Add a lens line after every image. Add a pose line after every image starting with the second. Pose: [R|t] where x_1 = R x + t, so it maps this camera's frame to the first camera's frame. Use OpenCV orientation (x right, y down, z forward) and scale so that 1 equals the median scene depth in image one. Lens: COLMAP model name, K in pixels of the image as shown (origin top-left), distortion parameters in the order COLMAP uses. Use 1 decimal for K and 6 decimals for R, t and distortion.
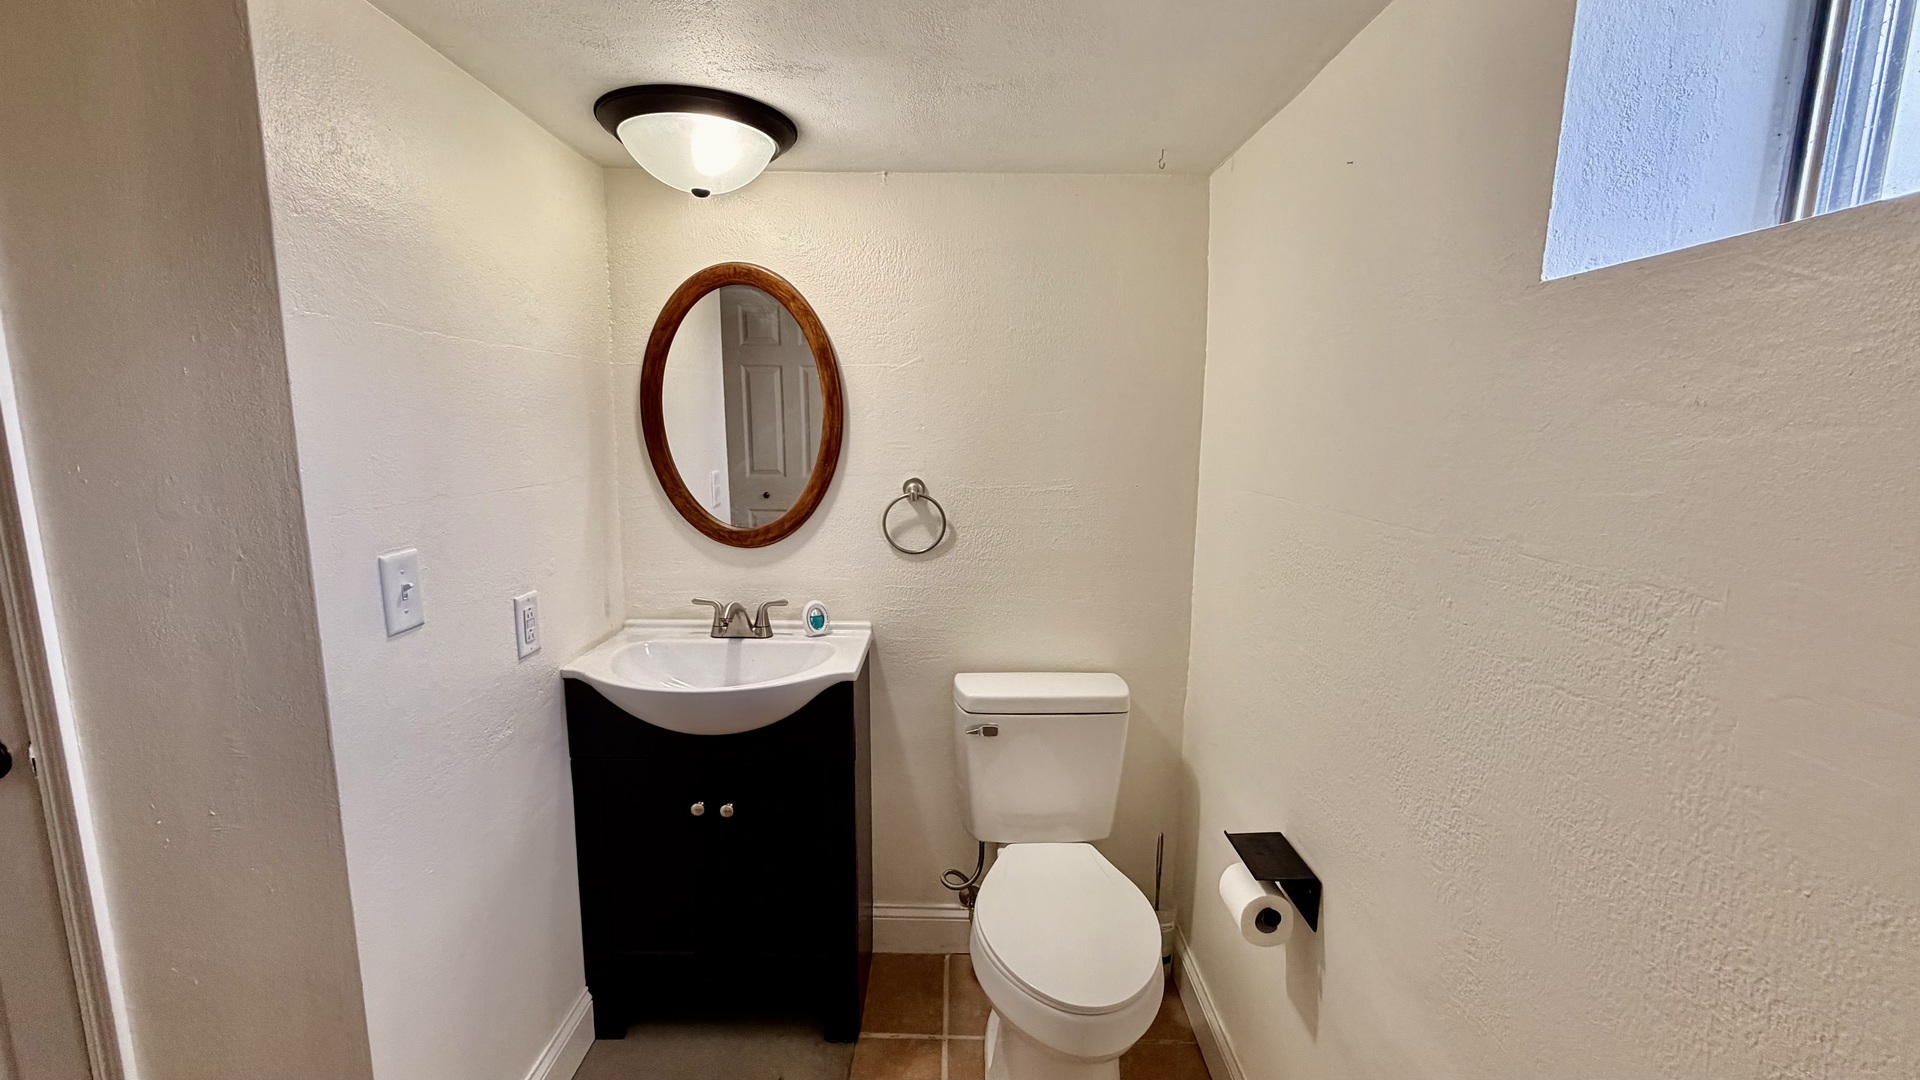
lens RADIAL K [[764.5, 0, 954.3], [0, 764.5, 538.6], [0, 0, 1]] dist [-0.000255, -0.000568]
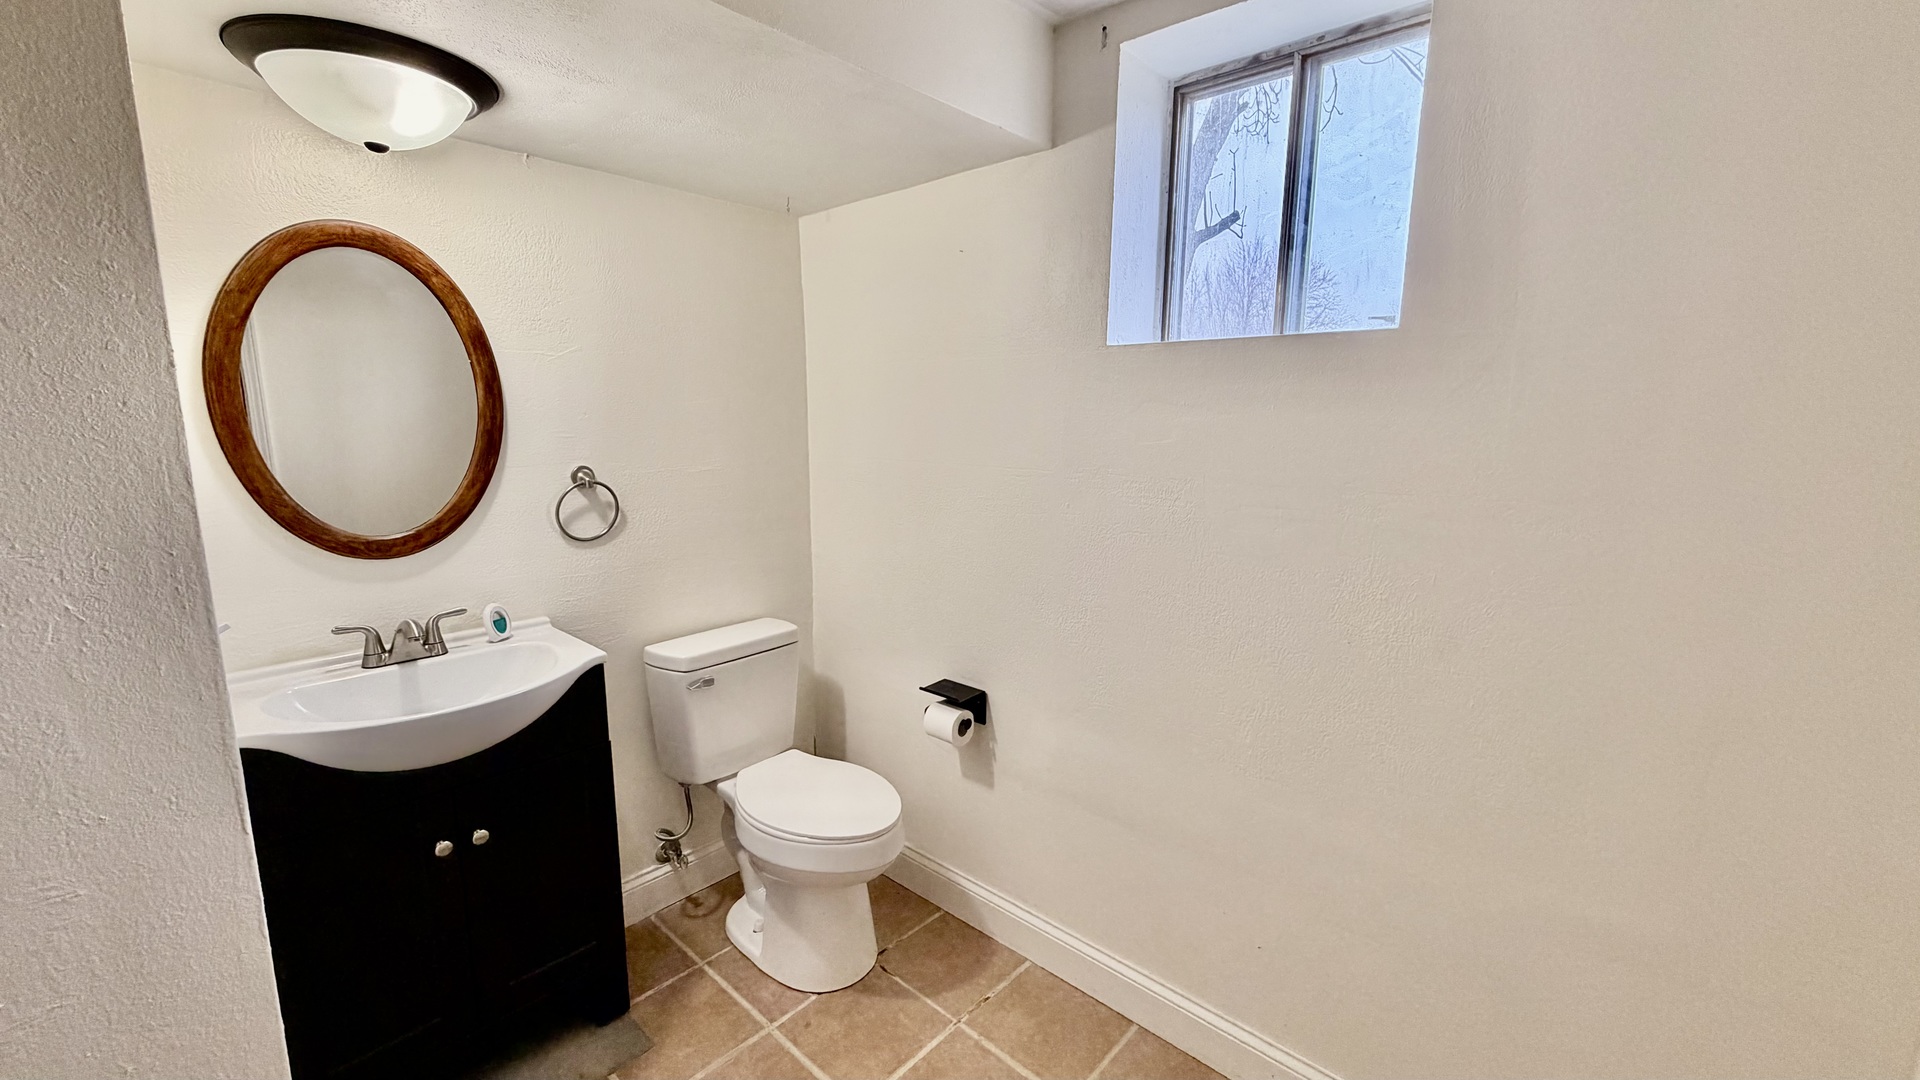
lens RADIAL K [[764.5, 0, 954.3], [0, 764.5, 538.6], [0, 0, 1]] dist [-0.000255, -0.000568]
pose [[0.666925, -0.127029, 0.734217, -0.485975], [0.111579, 0.991276, 0.070151, 0.000243], [-0.736724, 0.035138, 0.675281, -0.044659]]
